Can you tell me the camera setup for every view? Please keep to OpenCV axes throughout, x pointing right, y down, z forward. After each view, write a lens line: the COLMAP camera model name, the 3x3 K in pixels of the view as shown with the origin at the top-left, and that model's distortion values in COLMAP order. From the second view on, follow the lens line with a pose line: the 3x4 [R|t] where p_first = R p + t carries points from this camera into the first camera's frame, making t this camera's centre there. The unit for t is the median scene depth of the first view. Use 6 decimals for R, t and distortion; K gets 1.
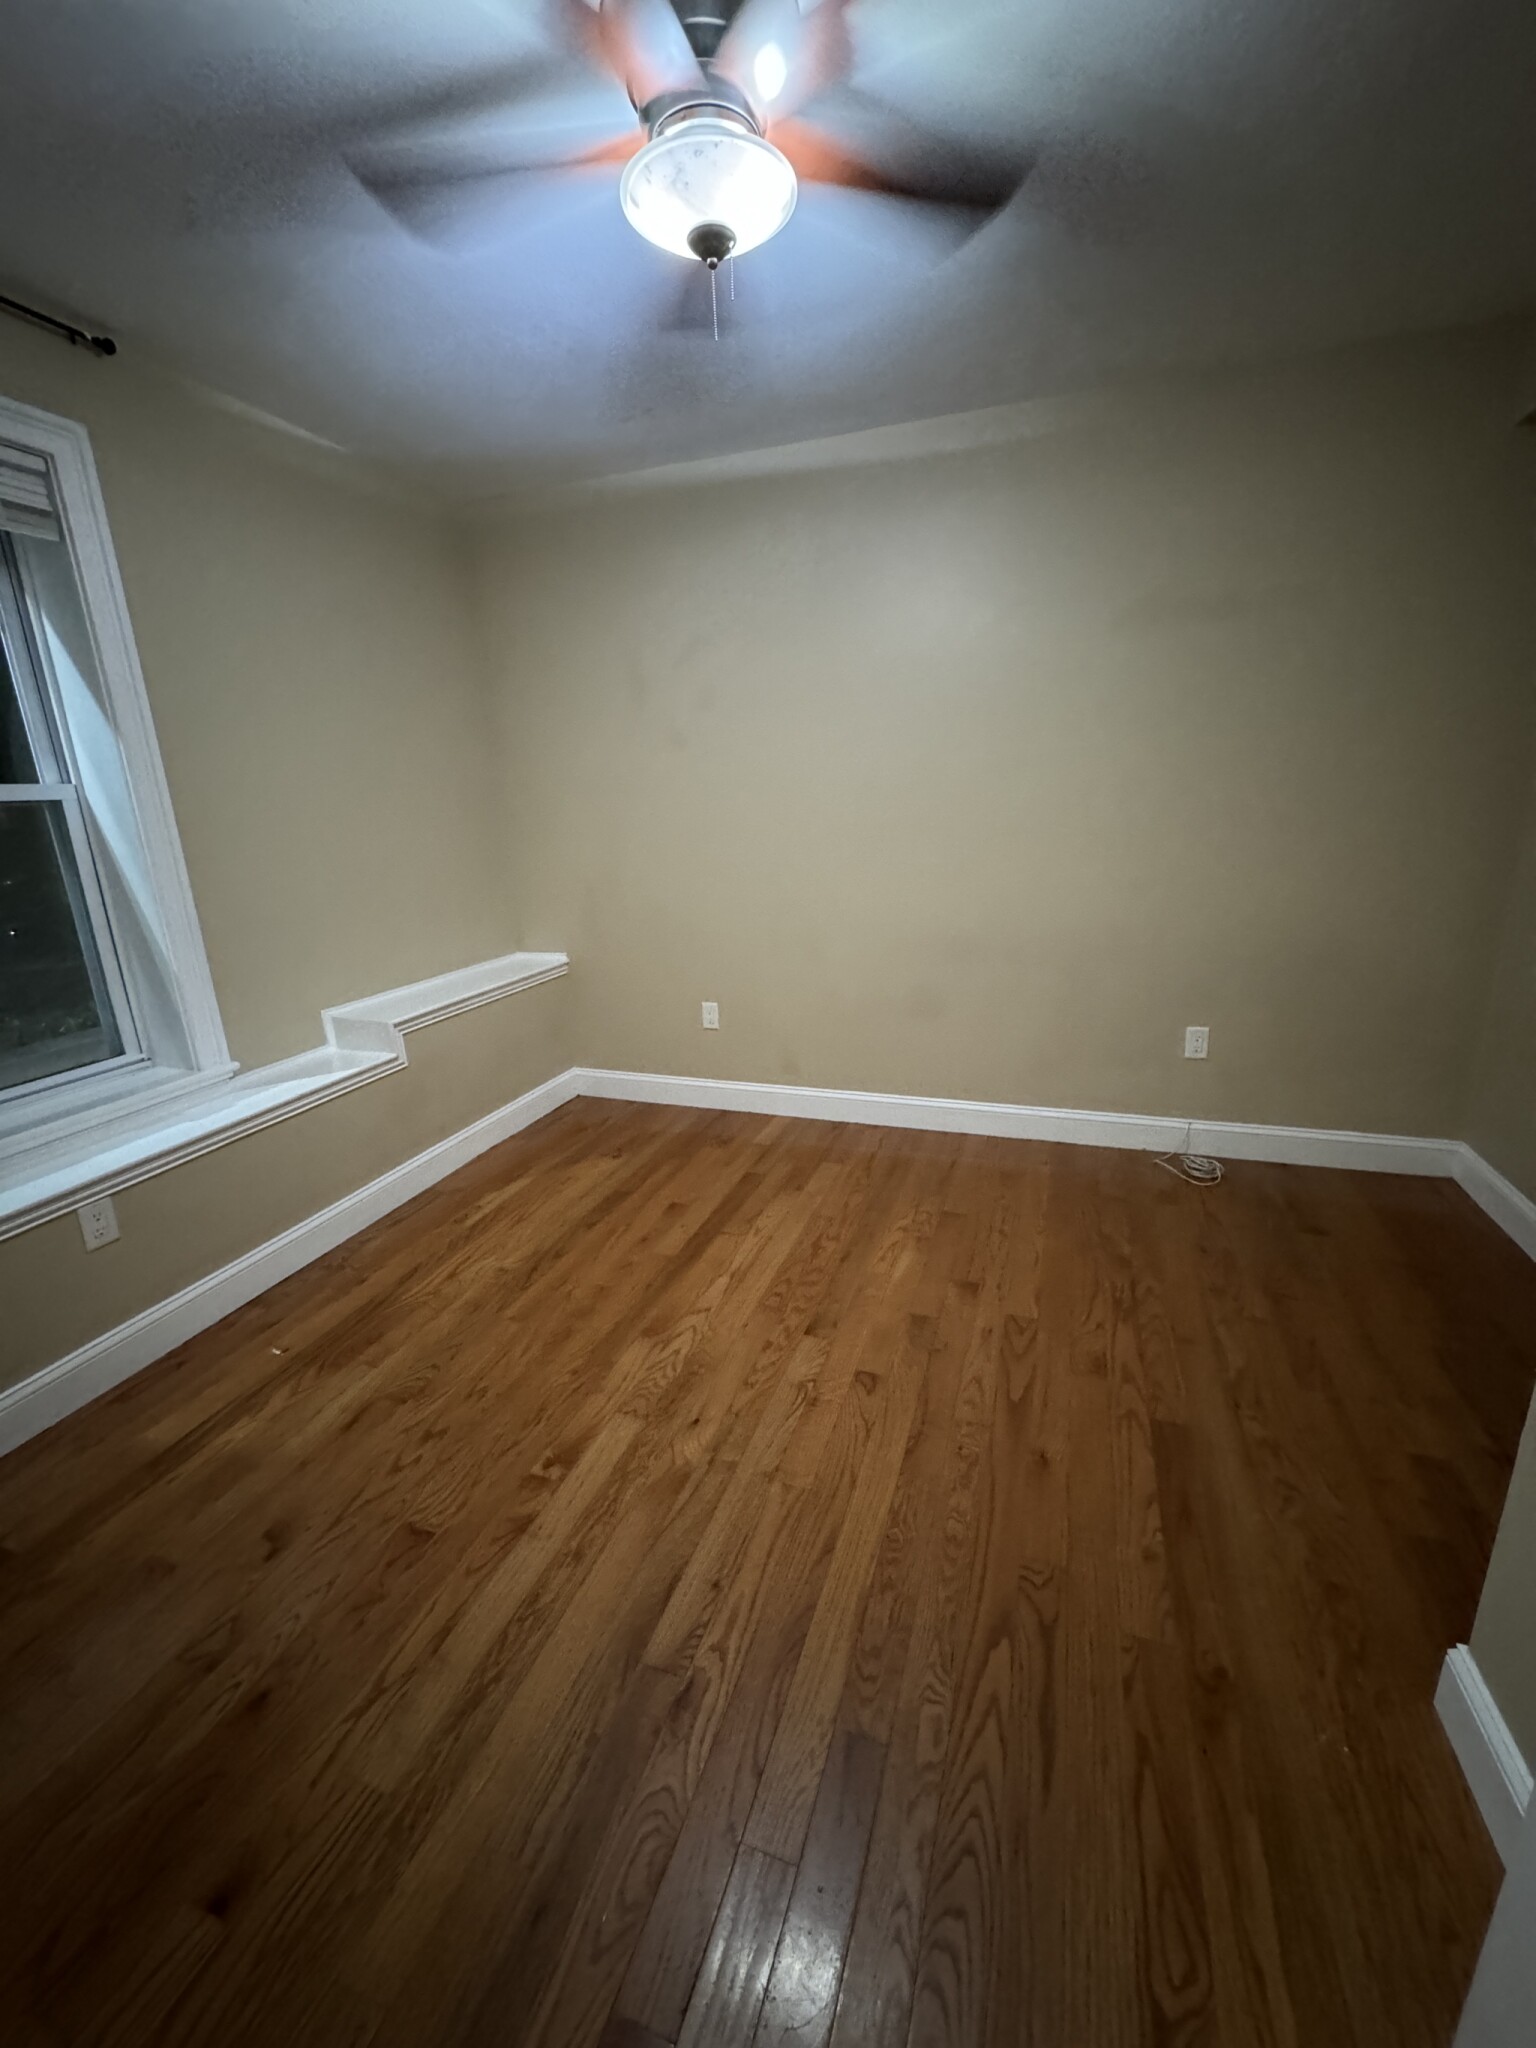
lens RADIAL K [[818.1, 0, 769.6], [0, 818.1, 1020.5], [0, 0, 1]] dist [-0.002766, 0.000168]
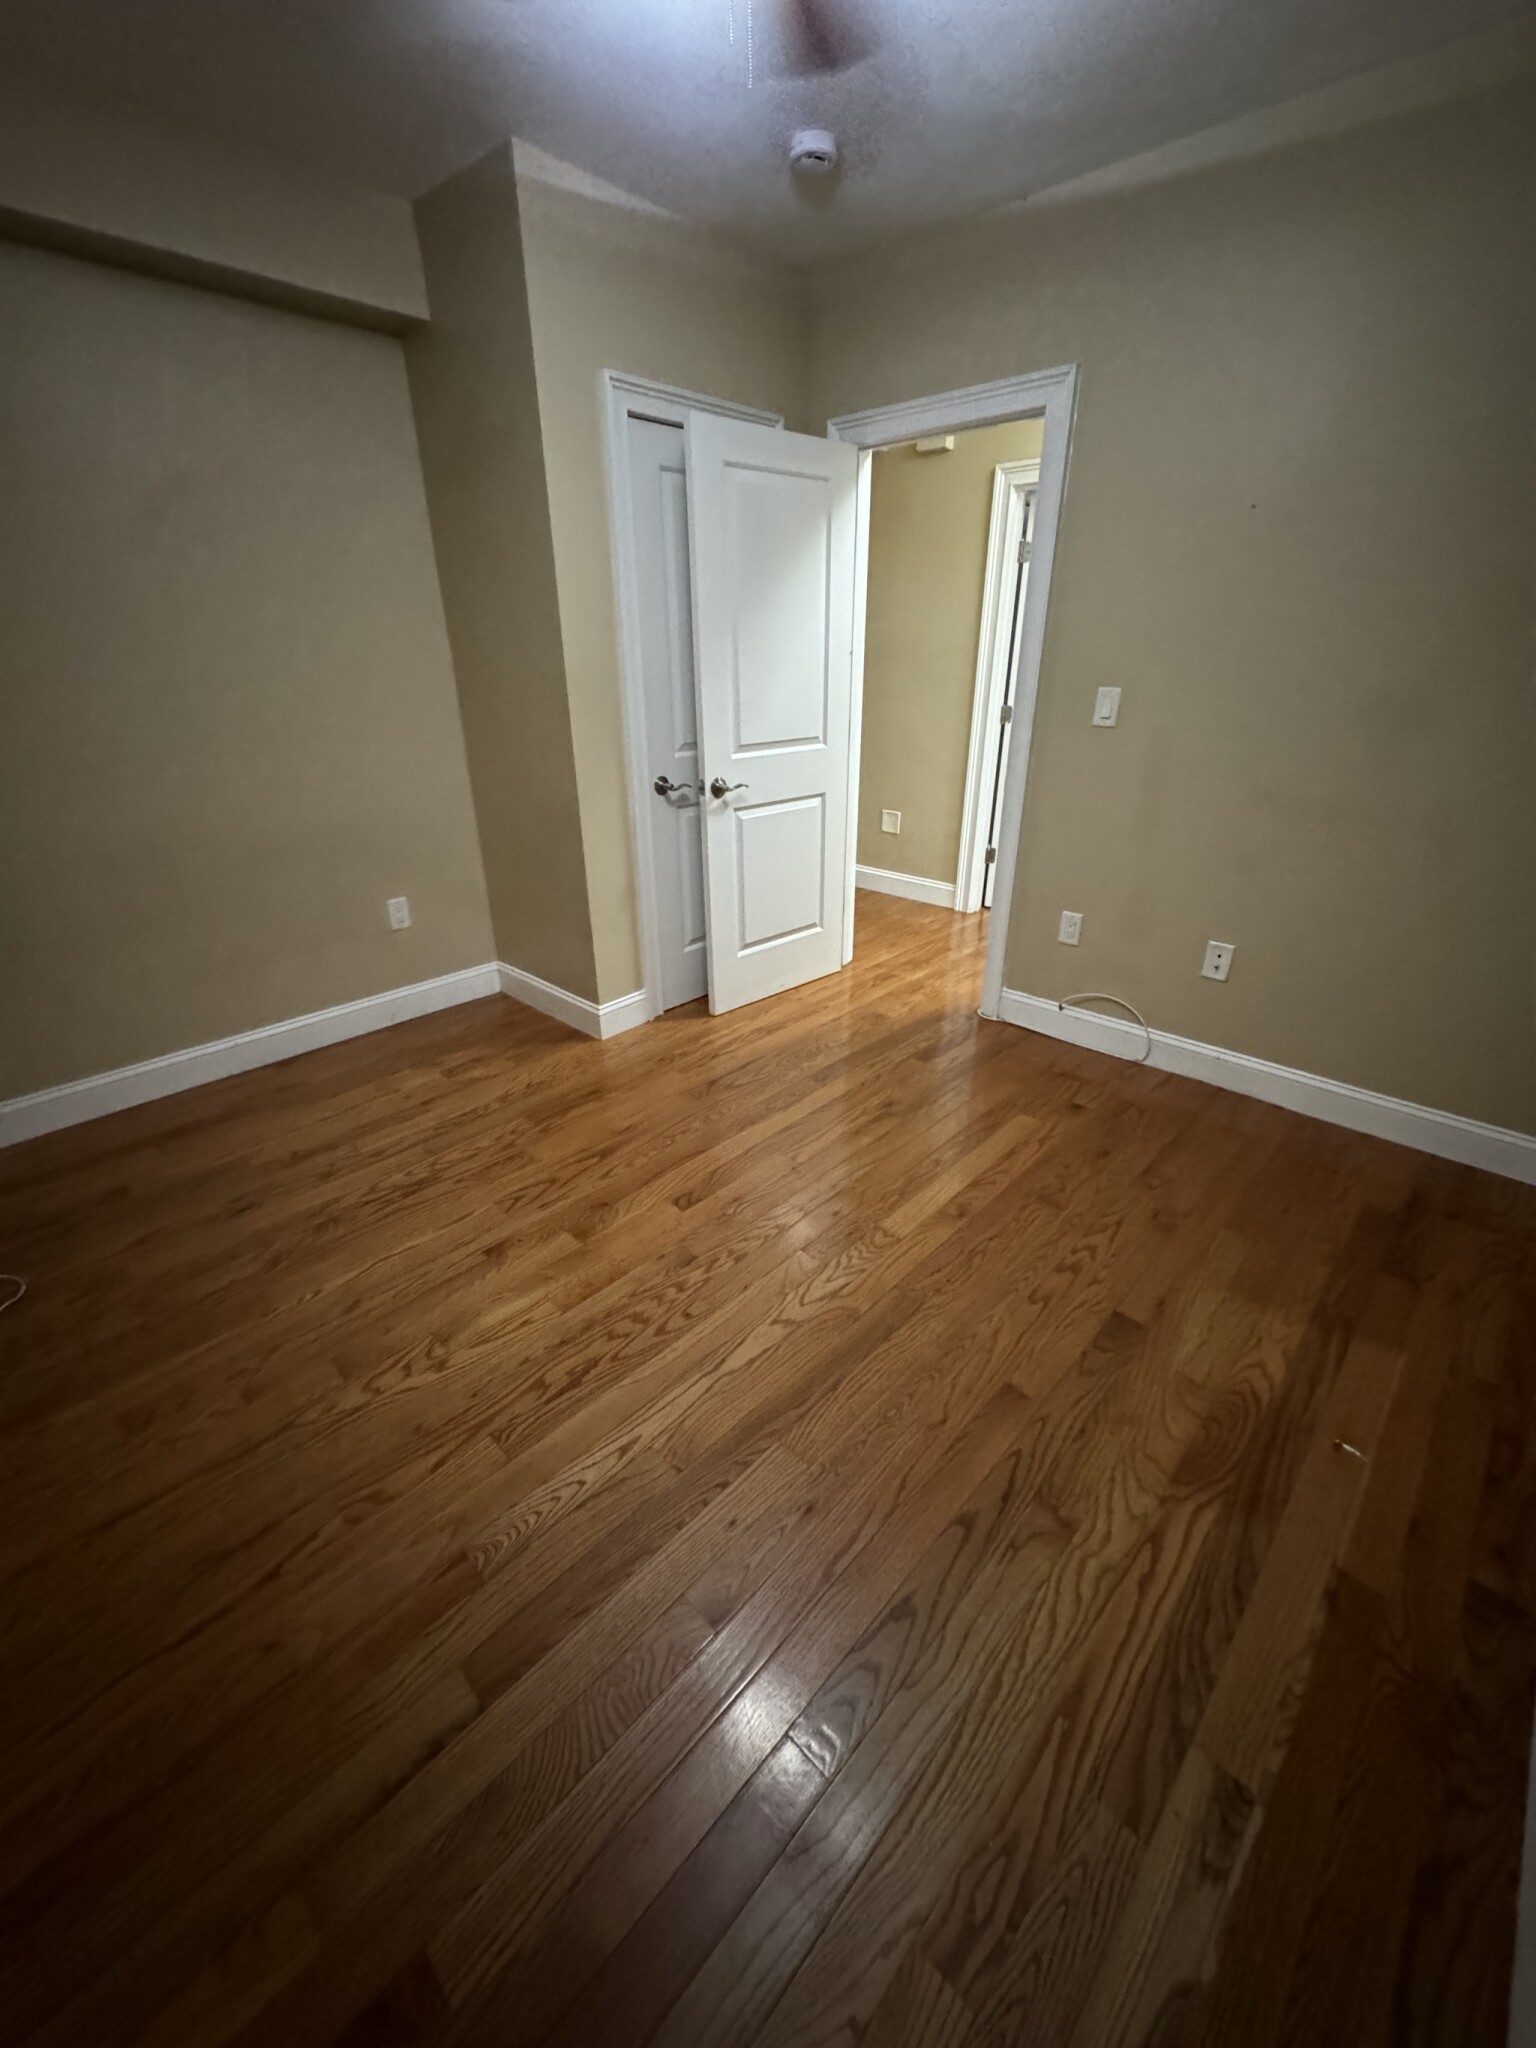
lens RADIAL K [[818.1, 0, 774.3], [0, 818.1, 1028.2], [0, 0, 1]] dist [-0.002766, 0.000168]
pose [[-0.918194, -0.135886, 0.372094, -0.355735], [0.137991, 0.770770, 0.621991, -0.398376], [-0.371319, 0.622454, -0.688965, 1.455784]]
